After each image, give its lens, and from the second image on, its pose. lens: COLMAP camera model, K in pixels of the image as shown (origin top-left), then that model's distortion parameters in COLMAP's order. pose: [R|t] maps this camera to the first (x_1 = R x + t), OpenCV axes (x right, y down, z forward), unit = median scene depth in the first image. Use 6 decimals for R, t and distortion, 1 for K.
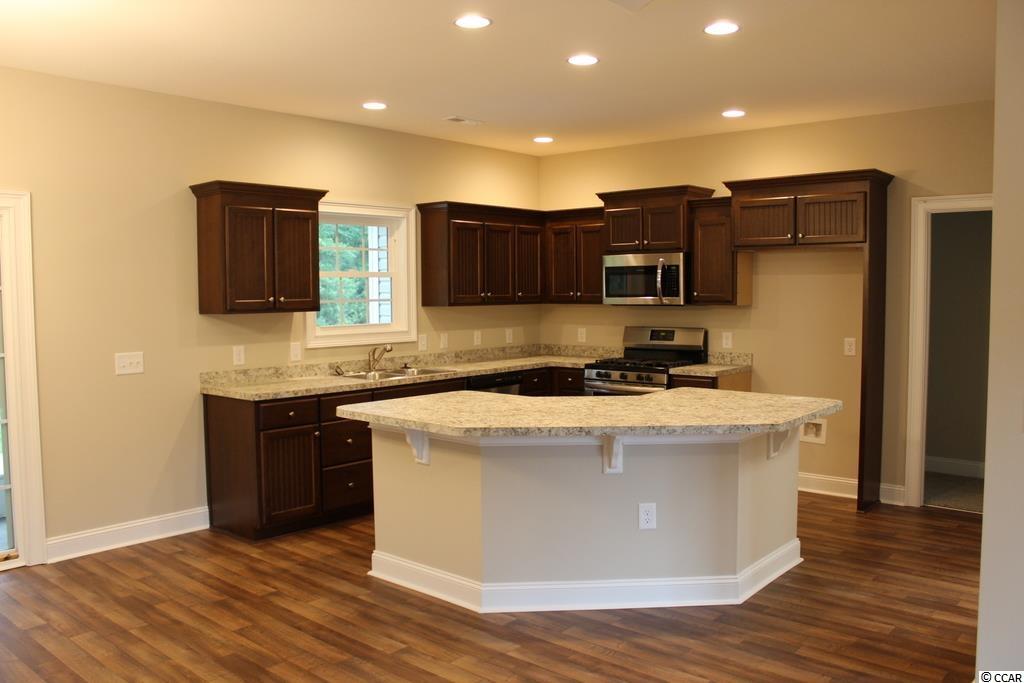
lens RADIAL K [[839.0, 0, 497.1], [0, 839.0, 346.0], [0, 0, 1]] dist [-0.137078, 0.088785]
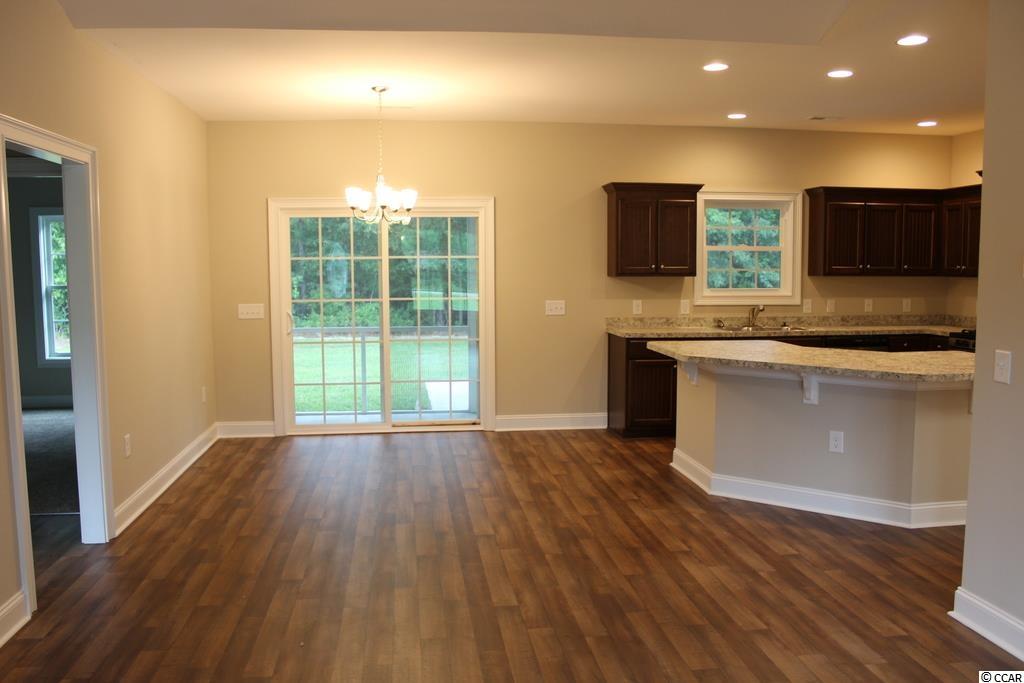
lens RADIAL K [[839.0, 0, 511.0], [0, 839.0, 342.0], [0, 0, 1]] dist [-0.137078, 0.088785]
pose [[0.756079, 0.066460, -0.651097, 0.414710], [-0.046908, 0.997775, 0.047375, 0.012260], [0.652797, -0.005277, 0.757515, -0.178579]]
